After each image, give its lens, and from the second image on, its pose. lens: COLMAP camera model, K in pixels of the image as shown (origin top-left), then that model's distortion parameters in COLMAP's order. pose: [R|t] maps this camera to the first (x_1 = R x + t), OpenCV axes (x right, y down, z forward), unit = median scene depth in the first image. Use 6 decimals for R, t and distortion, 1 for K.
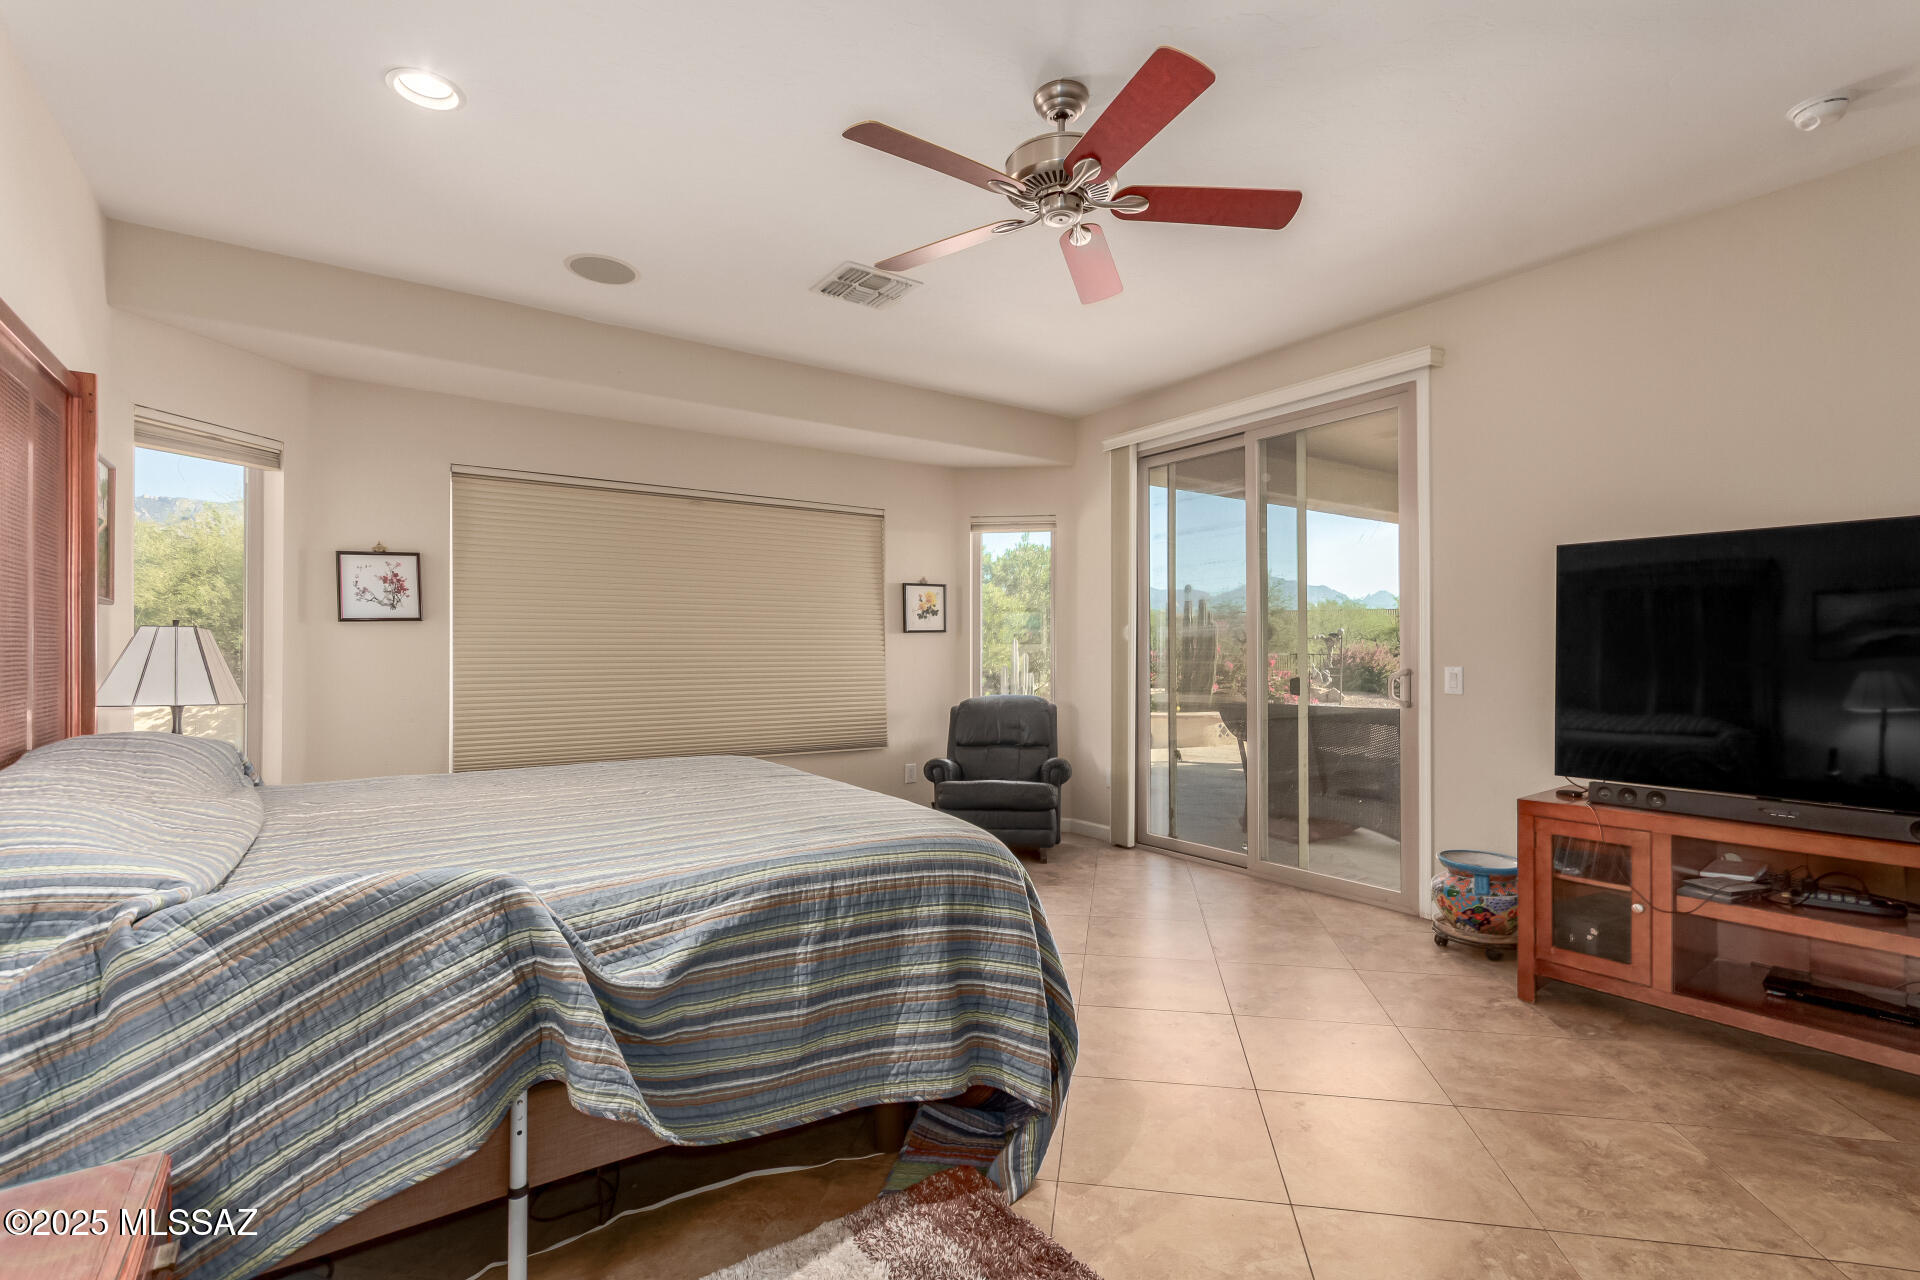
lens RADIAL K [[907.4, 0, 967.5], [0, 907.4, 644.2], [0, 0, 1]] dist [0.000845, 0.002852]
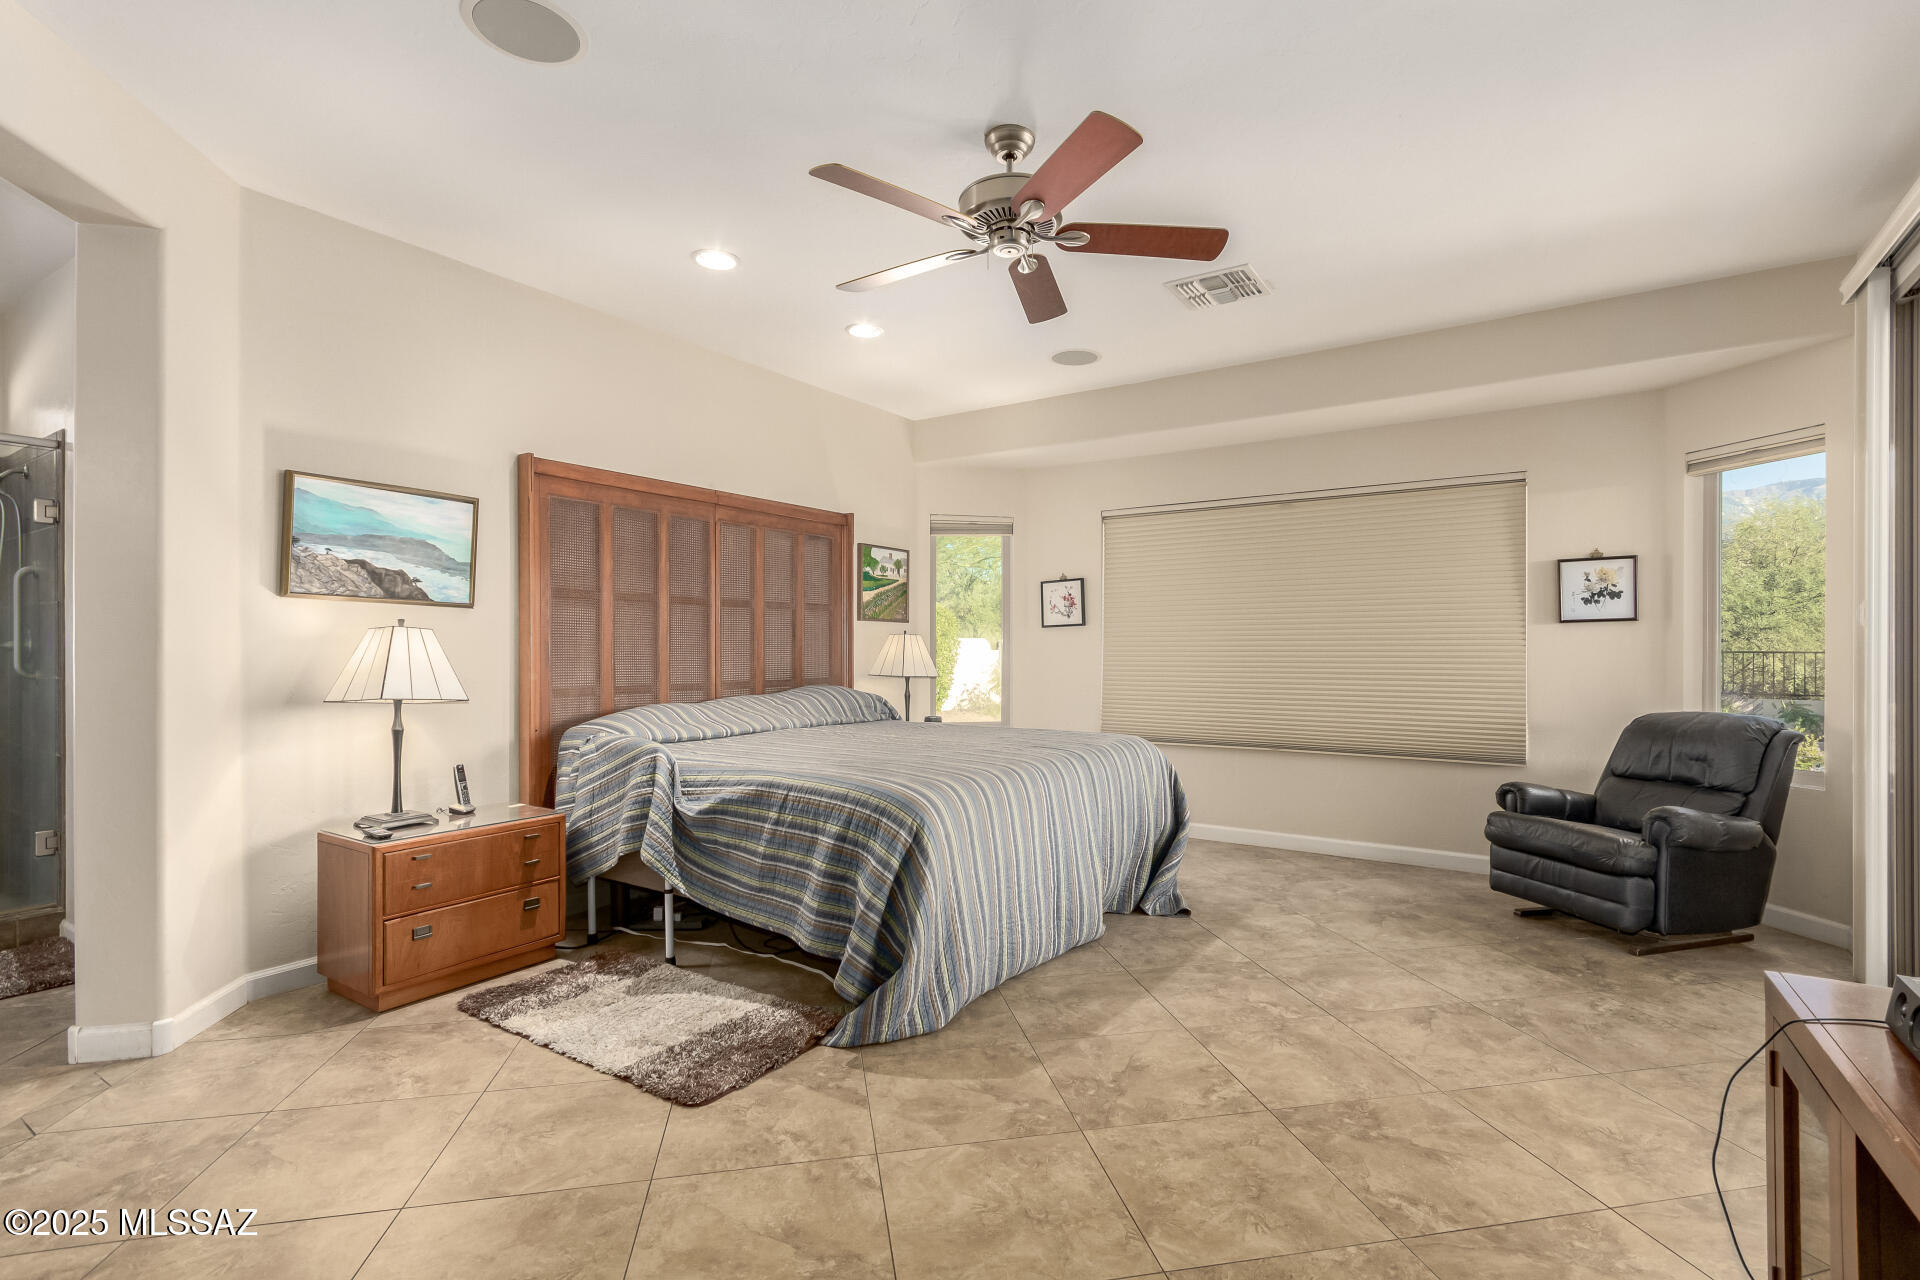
lens RADIAL K [[907.4, 0, 967.8], [0, 907.4, 636.7], [0, 0, 1]] dist [0.000845, 0.002852]
pose [[0.331013, -0.010071, -0.943573, 1.396055], [0.008222, 0.999936, -0.007789, 0.002801], [0.943590, -0.005180, 0.331074, 0.728571]]
